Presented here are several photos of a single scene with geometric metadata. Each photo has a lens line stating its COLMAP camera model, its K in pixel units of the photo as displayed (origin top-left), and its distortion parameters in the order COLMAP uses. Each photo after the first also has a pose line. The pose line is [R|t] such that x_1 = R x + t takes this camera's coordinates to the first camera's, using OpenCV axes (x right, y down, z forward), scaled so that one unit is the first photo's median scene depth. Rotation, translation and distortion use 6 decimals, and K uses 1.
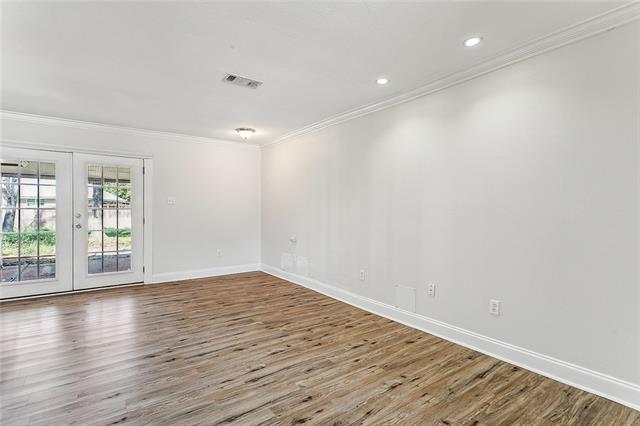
lens RADIAL K [[309.6, 0, 316.8], [0, 309.6, 212.1], [0, 0, 1]] dist [0.001872, -0.000050]
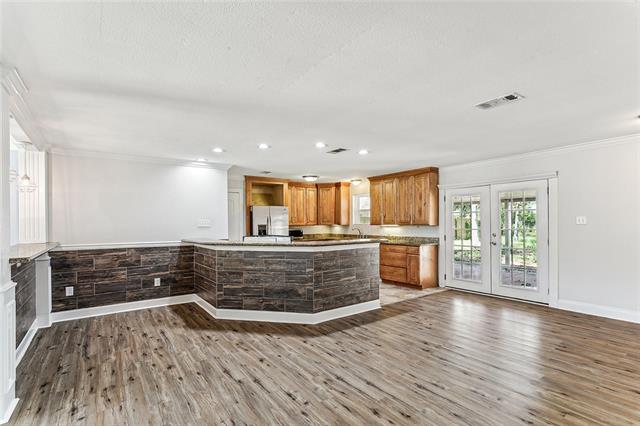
lens RADIAL K [[309.6, 0, 317.8], [0, 309.6, 217.6], [0, 0, 1]] dist [0.001872, -0.000050]
pose [[-0.017781, -0.023987, -0.999554, 0.583987], [0.003981, 0.999703, -0.024061, -0.037465], [0.999834, -0.004407, -0.017680, 0.382569]]
